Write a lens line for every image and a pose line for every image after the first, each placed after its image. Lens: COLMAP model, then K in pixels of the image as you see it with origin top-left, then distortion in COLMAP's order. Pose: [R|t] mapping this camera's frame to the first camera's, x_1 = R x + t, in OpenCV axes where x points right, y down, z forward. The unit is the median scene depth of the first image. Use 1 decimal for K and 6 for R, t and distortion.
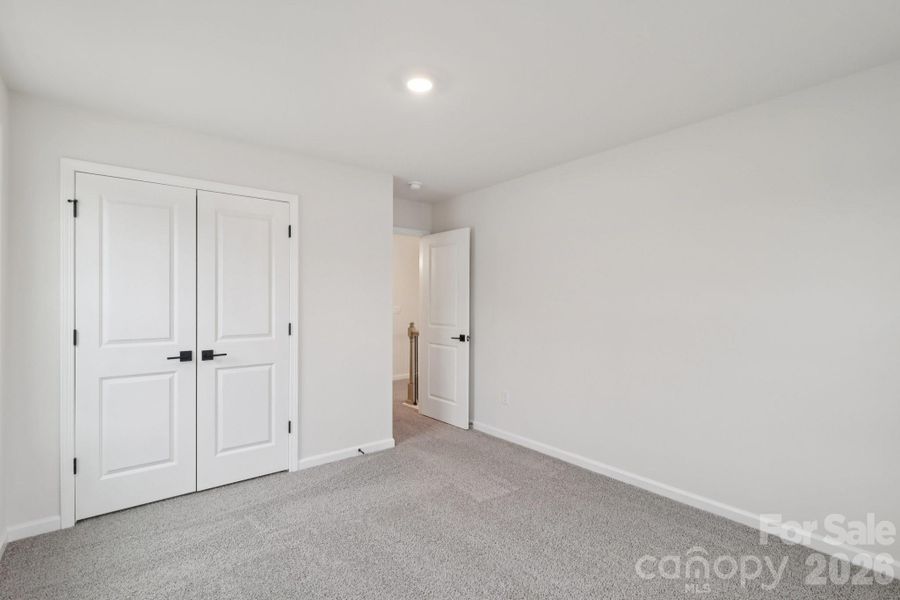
lens RADIAL K [[419.1, 0, 452.1], [0, 419.1, 299.4], [0, 0, 1]] dist [0.002532, 0.000435]
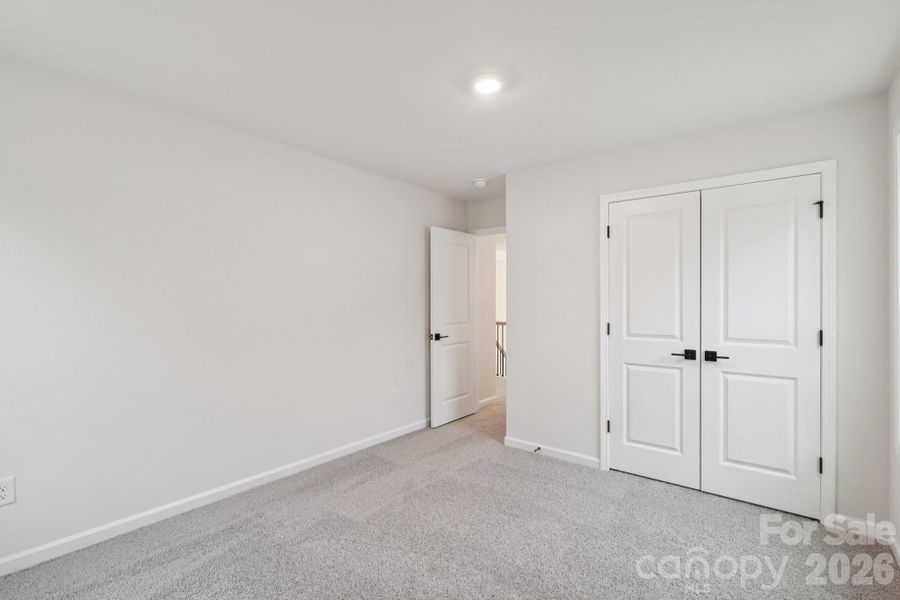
lens RADIAL K [[419.1, 0, 451.9], [0, 419.1, 301.1], [0, 0, 1]] dist [0.002532, 0.000435]
pose [[0.231250, -0.000056, -0.972894, 0.233026], [0.002811, 0.999996, 0.000610, 0.001849], [0.972890, -0.002875, 0.231249, 0.188920]]
